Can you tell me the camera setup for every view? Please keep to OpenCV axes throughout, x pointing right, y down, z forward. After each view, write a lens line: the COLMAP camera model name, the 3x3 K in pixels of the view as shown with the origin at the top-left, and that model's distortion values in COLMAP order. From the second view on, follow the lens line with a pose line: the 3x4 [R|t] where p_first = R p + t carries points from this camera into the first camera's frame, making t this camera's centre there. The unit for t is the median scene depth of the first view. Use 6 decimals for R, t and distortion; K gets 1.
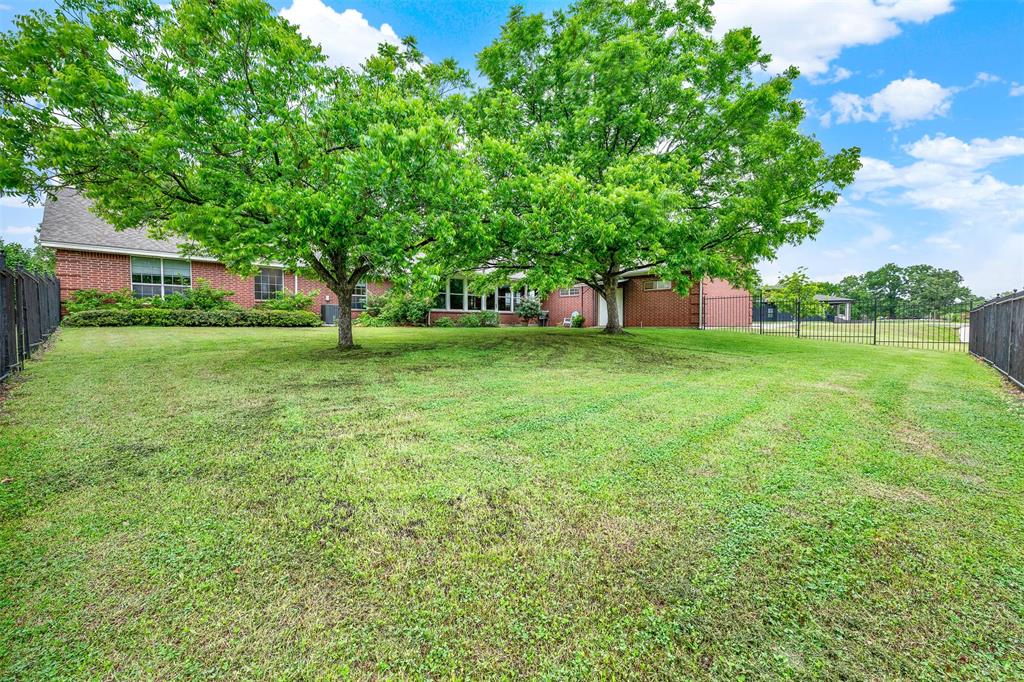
lens RADIAL K [[420.6, 0, 505.6], [0, 420.6, 338.8], [0, 0, 1]] dist [-0.007719, -0.000461]
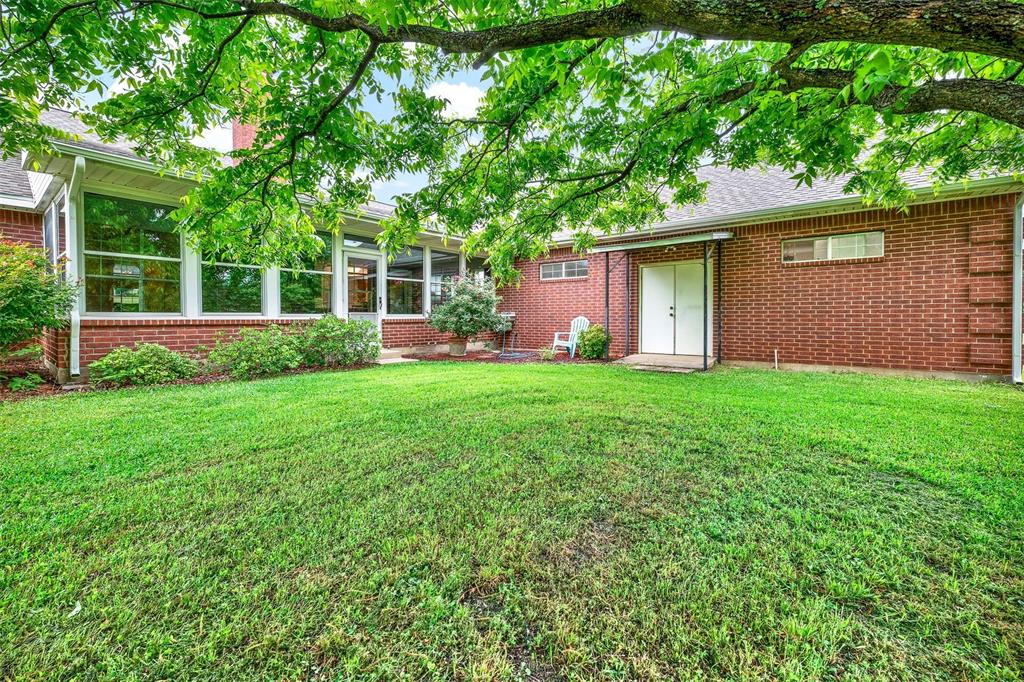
lens RADIAL K [[420.6, 0, 505.6], [0, 420.6, 338.8], [0, 0, 1]] dist [-0.007719, -0.000461]
pose [[0.995003, 0.001044, 0.099838, 0.053086], [-0.001908, 0.999962, 0.008554, -0.049799], [-0.099825, -0.008702, 0.994967, 0.625605]]
